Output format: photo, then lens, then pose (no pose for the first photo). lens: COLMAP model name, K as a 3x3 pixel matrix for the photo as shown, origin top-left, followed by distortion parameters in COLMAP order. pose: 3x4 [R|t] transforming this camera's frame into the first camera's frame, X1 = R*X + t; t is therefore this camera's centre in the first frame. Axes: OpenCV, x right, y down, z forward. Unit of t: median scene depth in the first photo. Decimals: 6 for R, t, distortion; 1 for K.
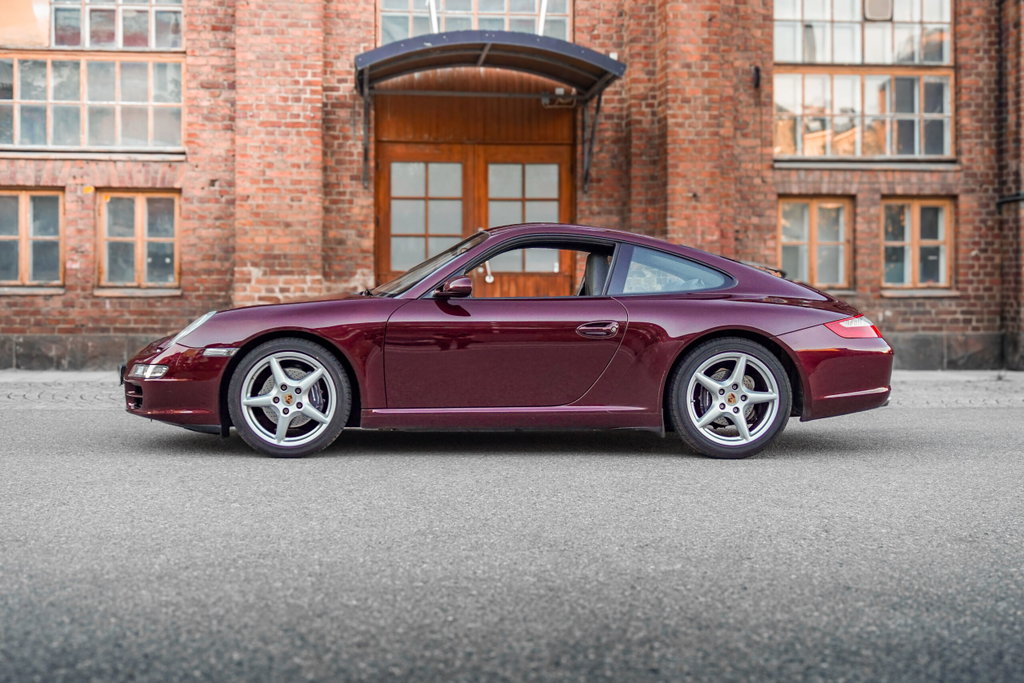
lens RADIAL K [[1222.4, 0, 505.8], [0, 1222.4, 337.2], [0, 0, 1]] dist [0.020451, 0.000000]
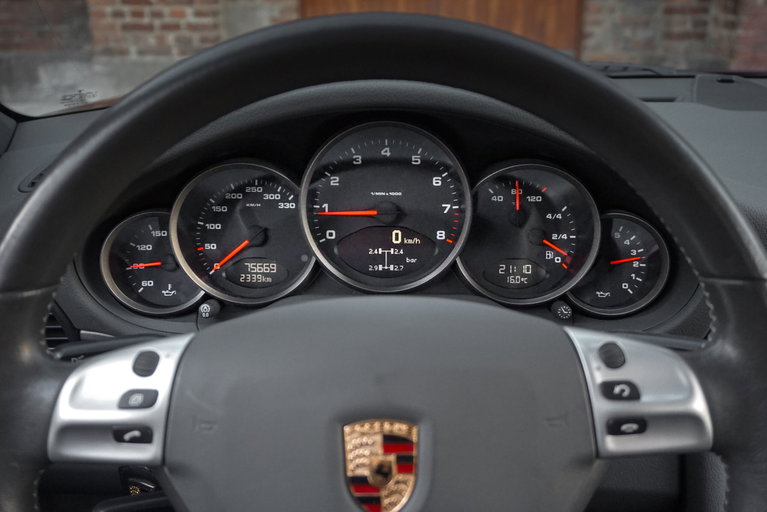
lens RADIAL K [[831.4, 0, 391.2], [0, 831.4, 253.5], [0, 0, 1]] dist [0.005929, 0.000000]
pose [[0.994636, 0.030466, -0.098847, -0.001119], [-0.001636, 0.960154, 0.279468, -0.026034], [0.103422, -0.277807, 0.955053, 0.522723]]
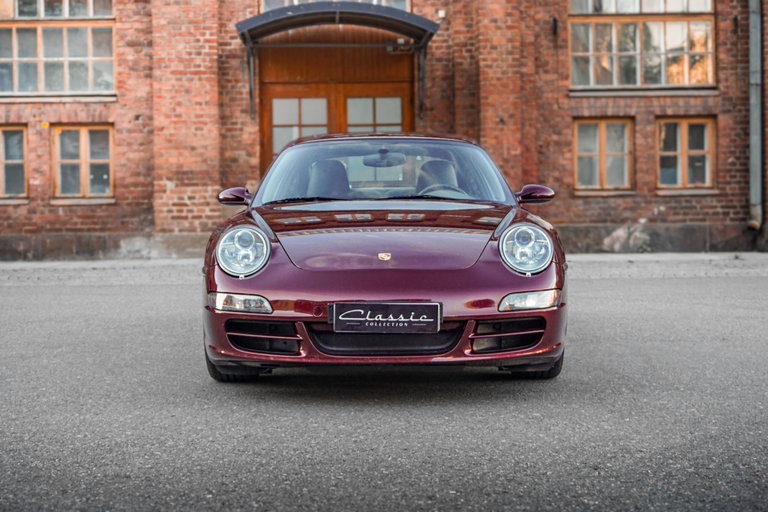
lens RADIAL K [[1115.0, 0, 376.8], [0, 1115.0, 249.2], [0, 0, 1]] dist [0.011119, 0.000000]
pose [[0.998499, -0.013781, -0.053000, 0.081050], [0.014448, 0.999821, 0.012220, 0.004926], [0.052822, -0.012967, 0.998520, -0.191451]]
